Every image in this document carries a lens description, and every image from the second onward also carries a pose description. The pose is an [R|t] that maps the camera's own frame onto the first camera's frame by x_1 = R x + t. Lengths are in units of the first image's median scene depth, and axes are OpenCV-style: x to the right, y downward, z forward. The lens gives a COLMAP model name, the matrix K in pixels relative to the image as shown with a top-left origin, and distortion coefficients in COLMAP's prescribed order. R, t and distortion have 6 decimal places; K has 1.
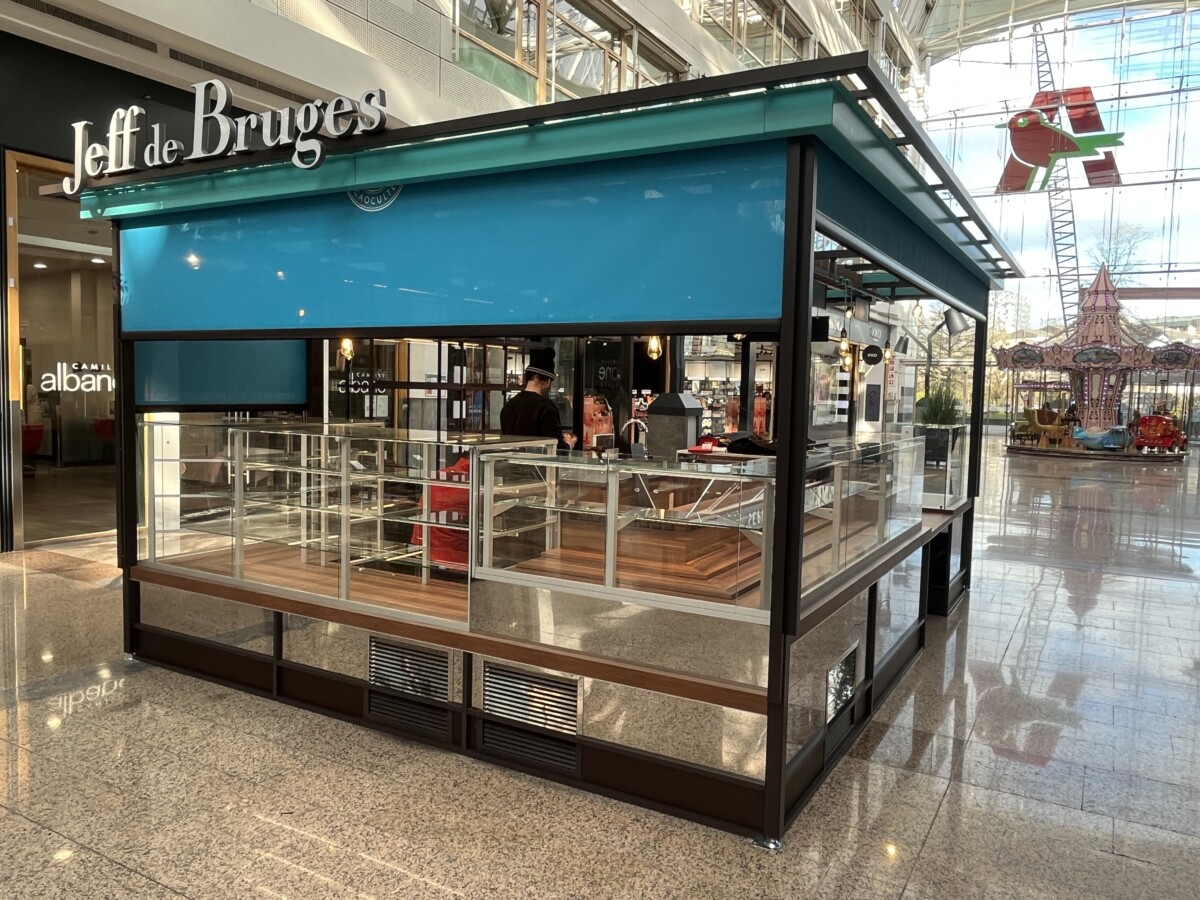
lens RADIAL K [[866.0, 0, 600.0], [0, 866.0, 450.0], [0, 0, 1]] dist [0.001054, 0.000197]
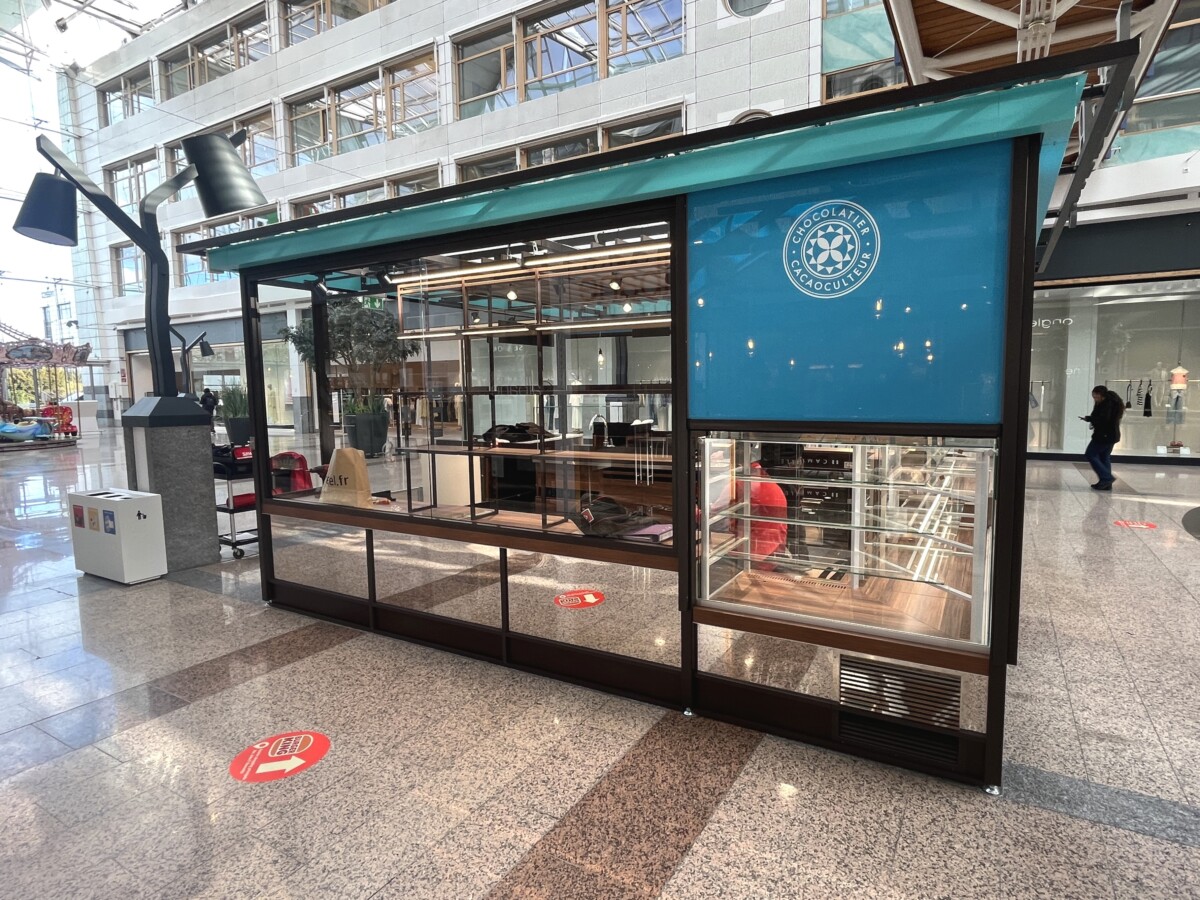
lens RADIAL K [[666.5, 0, 600.0], [0, 666.5, 450.0], [0, 0, 1]] dist [-0.001552, -0.000417]
pose [[-0.000724, -0.122018, 0.992528, -1.022852], [0.088398, 0.988634, 0.121604, -0.116079], [-0.996085, 0.087826, 0.010070, 1.267310]]
